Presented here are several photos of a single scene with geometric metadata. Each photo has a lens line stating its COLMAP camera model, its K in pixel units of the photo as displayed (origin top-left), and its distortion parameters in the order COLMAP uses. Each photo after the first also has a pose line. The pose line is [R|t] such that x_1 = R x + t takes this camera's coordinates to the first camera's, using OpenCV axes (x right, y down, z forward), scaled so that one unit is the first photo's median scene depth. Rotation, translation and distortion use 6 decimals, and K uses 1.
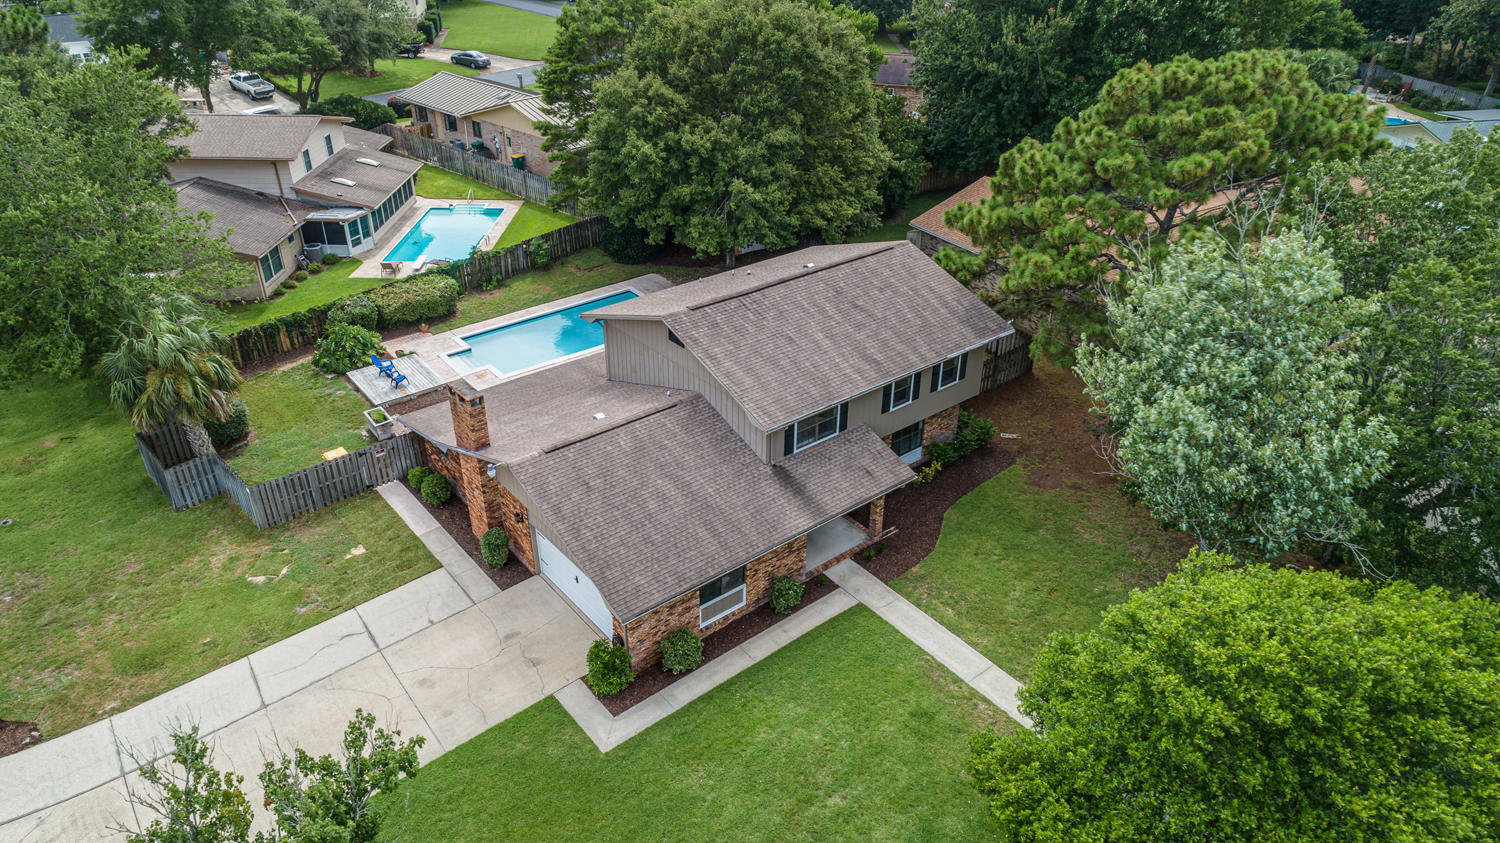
lens RADIAL K [[1001.5, 0, 750.0], [0, 1001.5, 421.5], [0, 0, 1]] dist [0.018451, 0.004079]
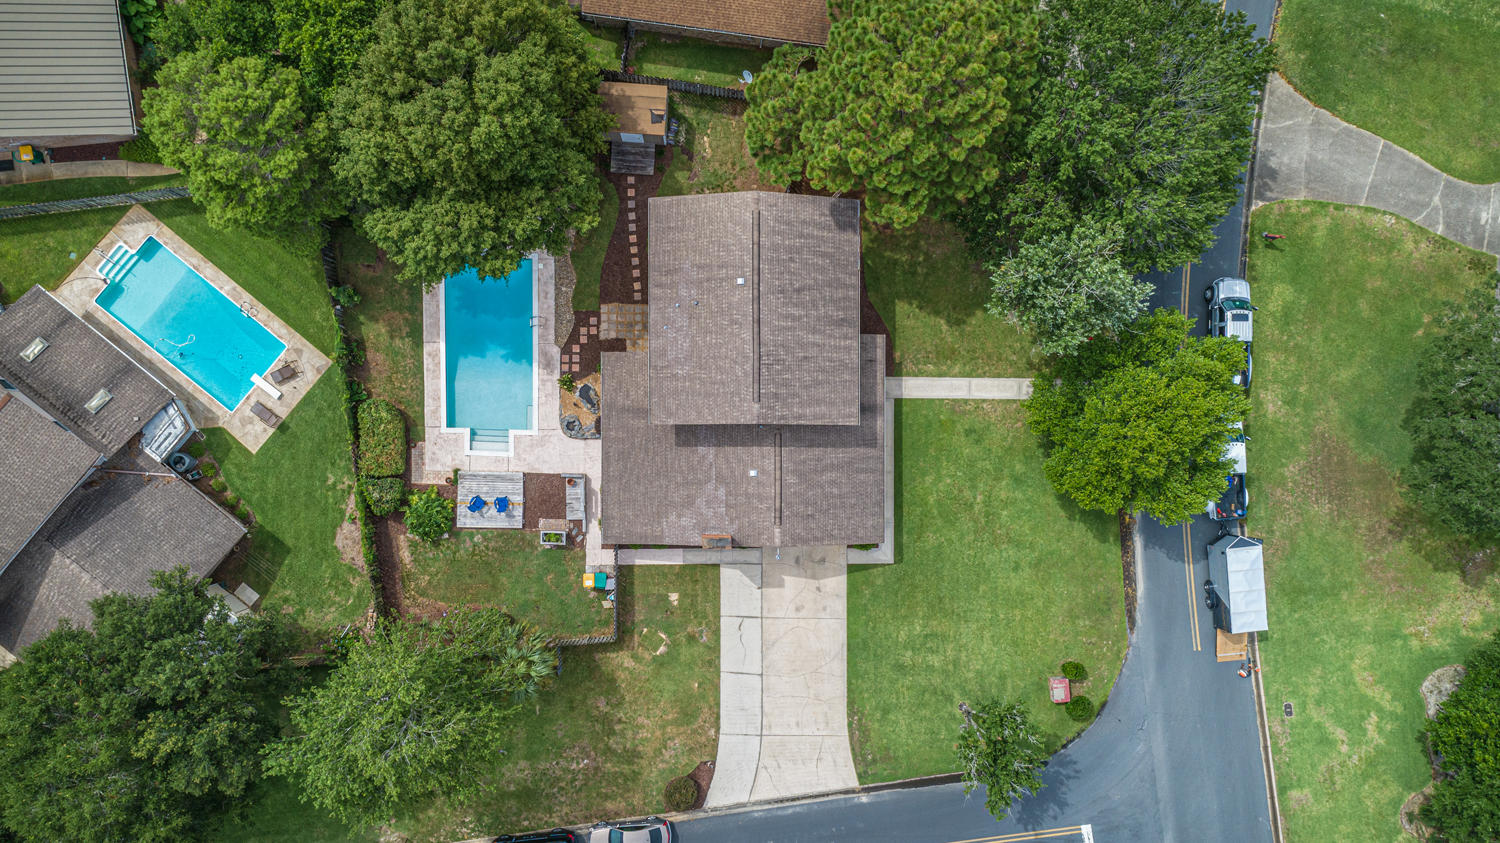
lens RADIAL K [[1129.4, 0, 748.8], [0, 1129.4, 448.6], [0, 0, 1]] dist [0.015955, 0.004349]
pose [[0.629332, -0.777022, 0.013353, -0.142228], [0.357957, 0.305085, 0.882491, -1.563886], [-0.689788, -0.550600, 0.470140, 0.158968]]
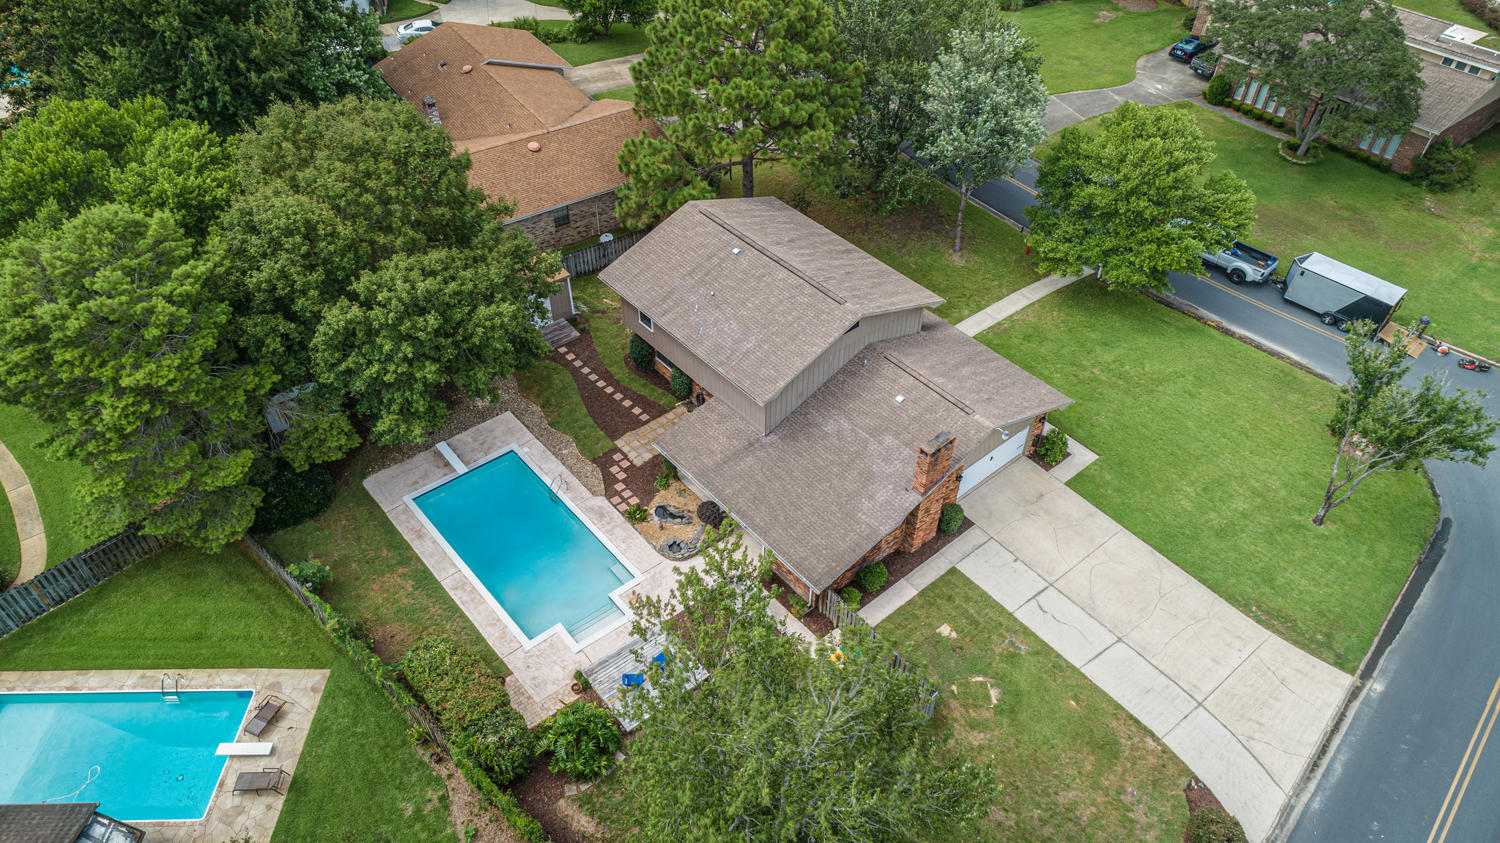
lens RADIAL K [[1001.5, 0, 750.0], [0, 1001.5, 421.5], [0, 0, 1]] dist [0.018451, 0.004079]
pose [[-0.021059, -0.688561, 0.724873, -1.046392], [0.496487, 0.622113, 0.605372, -0.819308], [-0.867789, 0.372638, 0.328761, 0.723702]]
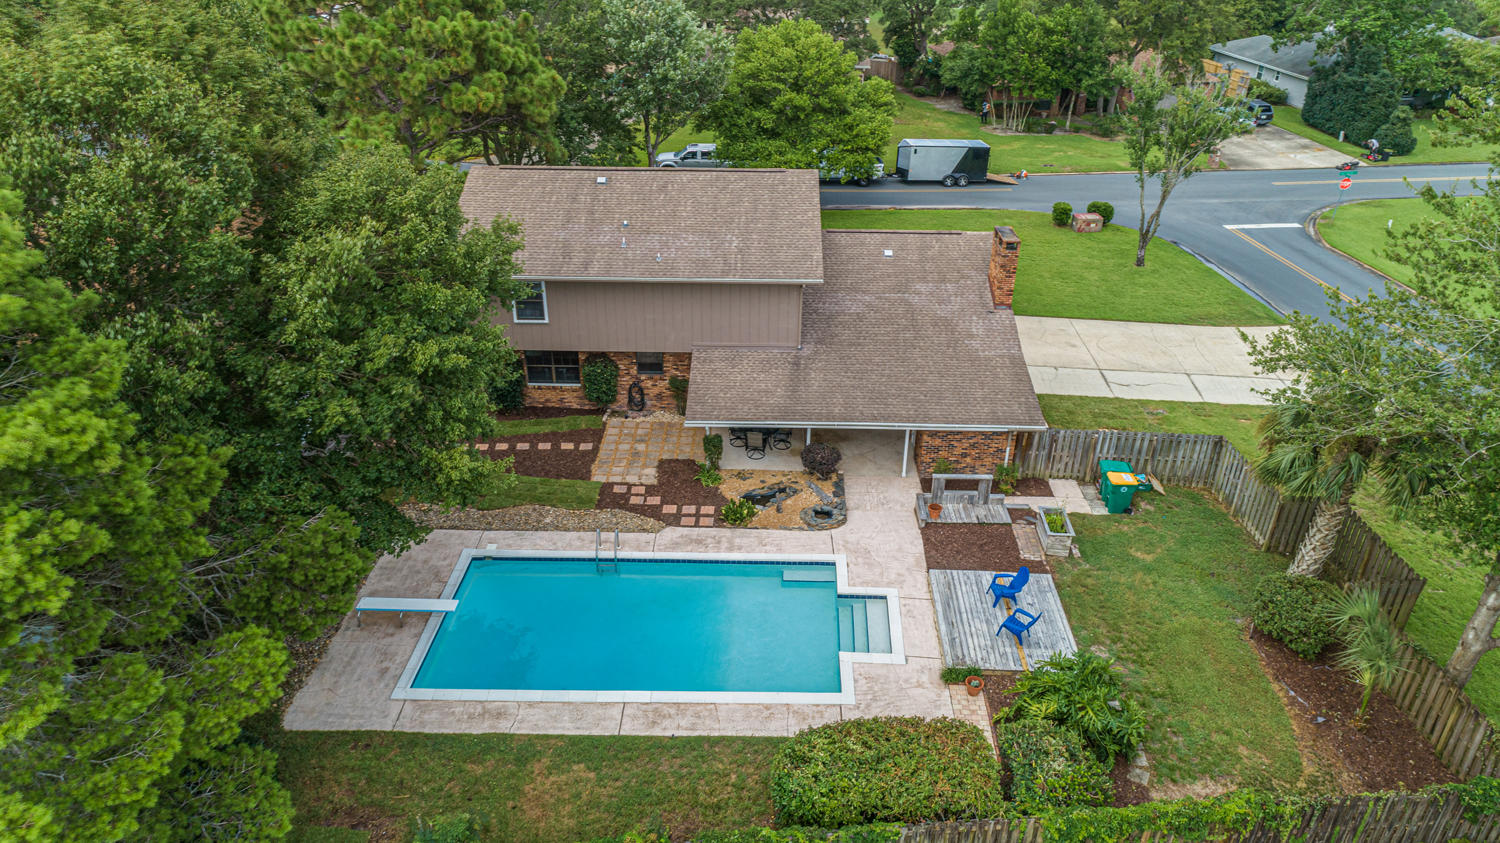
lens RADIAL K [[1001.5, 0, 750.0], [0, 1001.5, 421.5], [0, 0, 1]] dist [0.018451, 0.004079]
pose [[-0.766018, -0.325317, 0.554423, -0.661174], [0.310264, 0.568261, 0.762113, -0.732212], [-0.562985, 0.755810, -0.334364, 1.509743]]
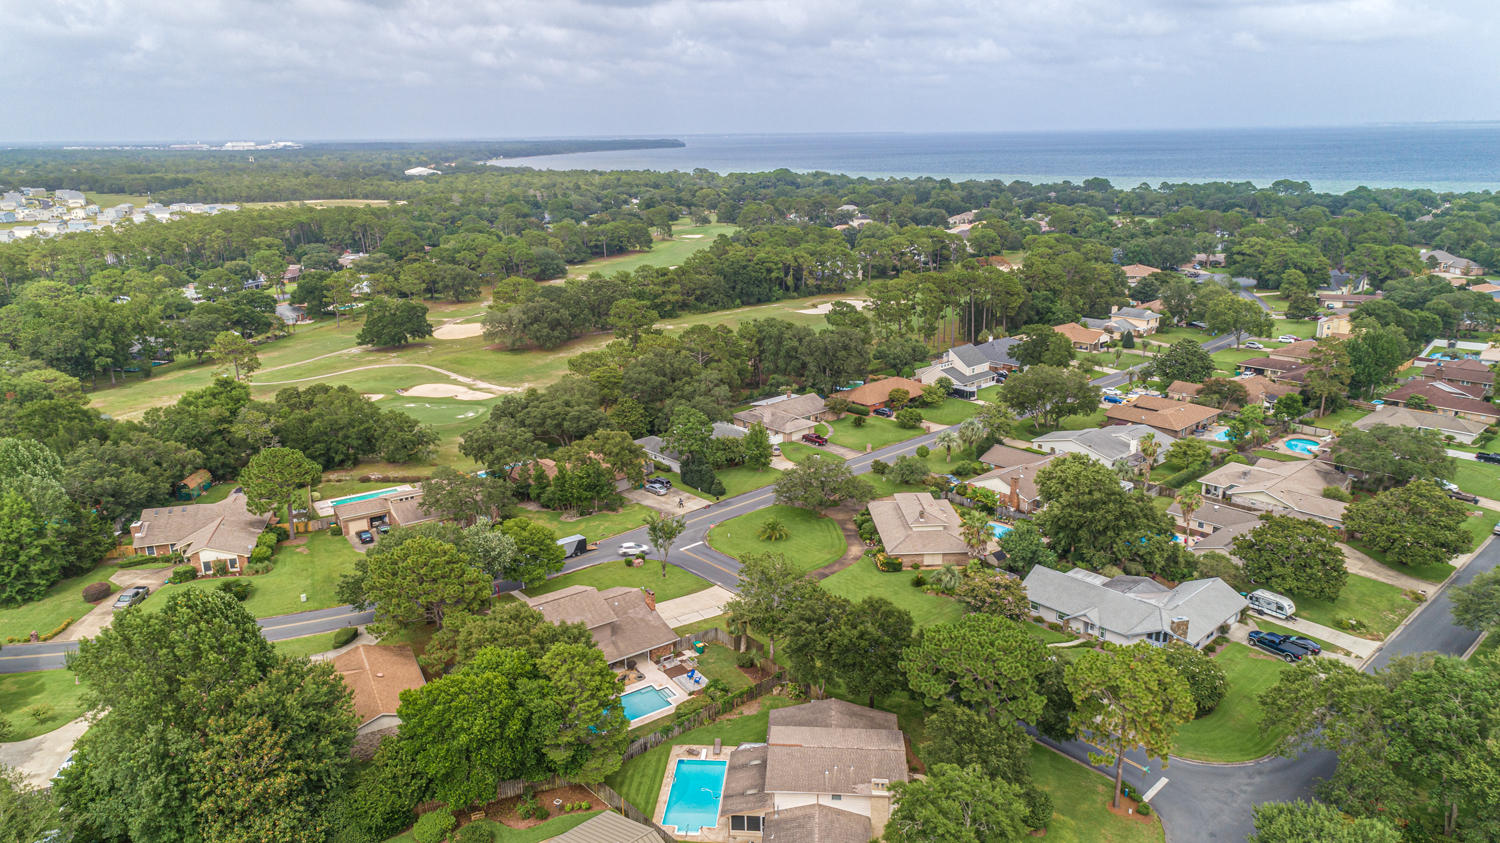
lens RADIAL K [[1001.5, 0, 750.0], [0, 1001.5, 421.5], [0, 0, 1]] dist [0.018451, 0.004079]
pose [[-0.997471, -0.008980, 0.070510, -0.853557], [0.044765, 0.691186, 0.721289, -2.955451], [-0.055213, 0.722621, -0.689035, 2.887244]]
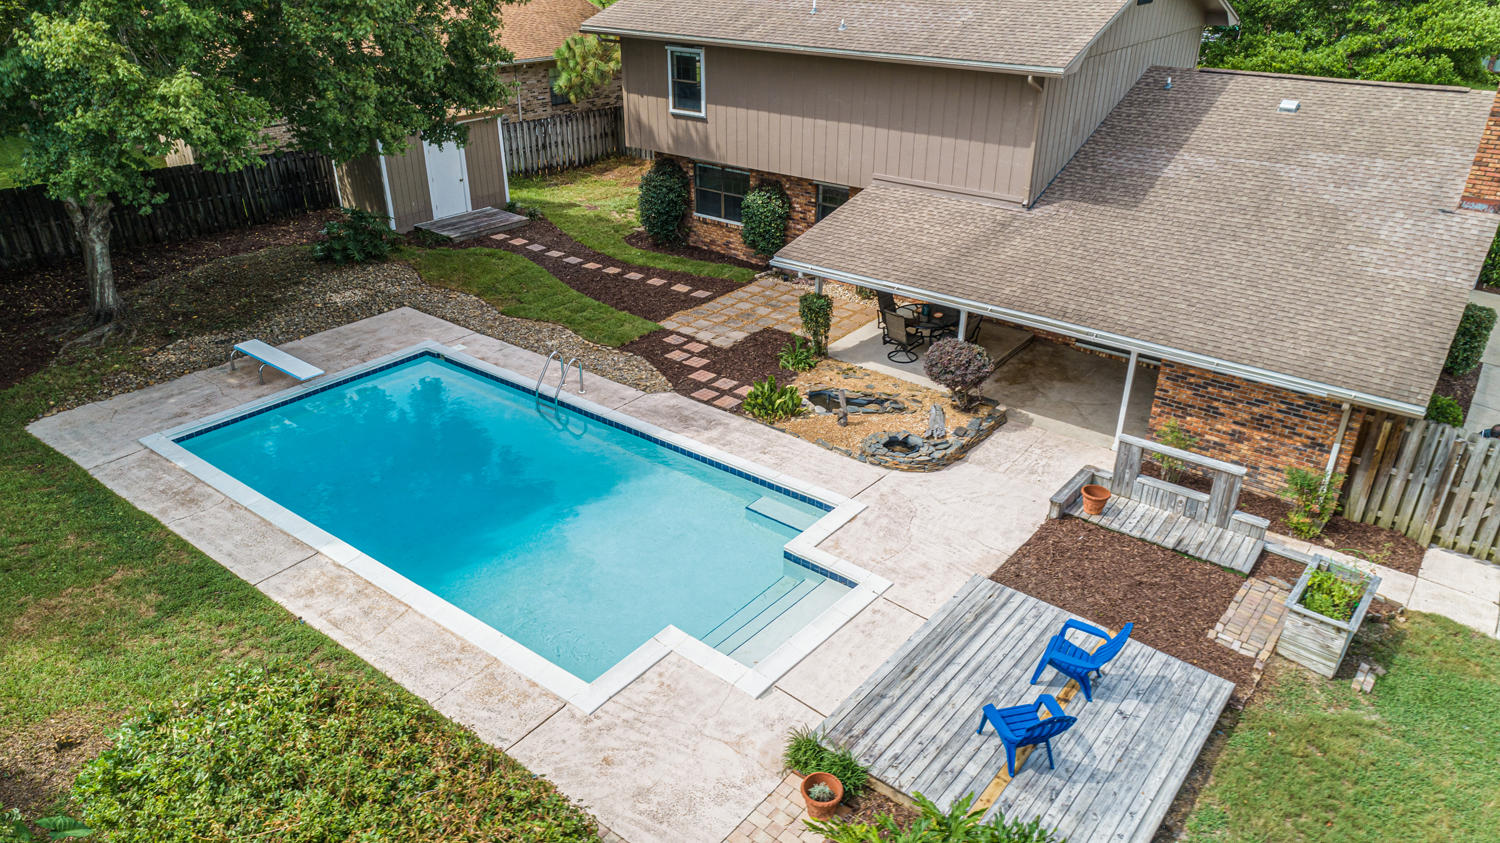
lens RADIAL K [[1001.5, 0, 750.0], [0, 1001.5, 421.5], [0, 0, 1]] dist [0.018451, 0.004079]
pose [[-0.228910, -0.447184, 0.864654, -0.656855], [0.483449, 0.718730, 0.499704, -0.314088], [-0.844912, 0.532404, 0.051667, 1.285704]]
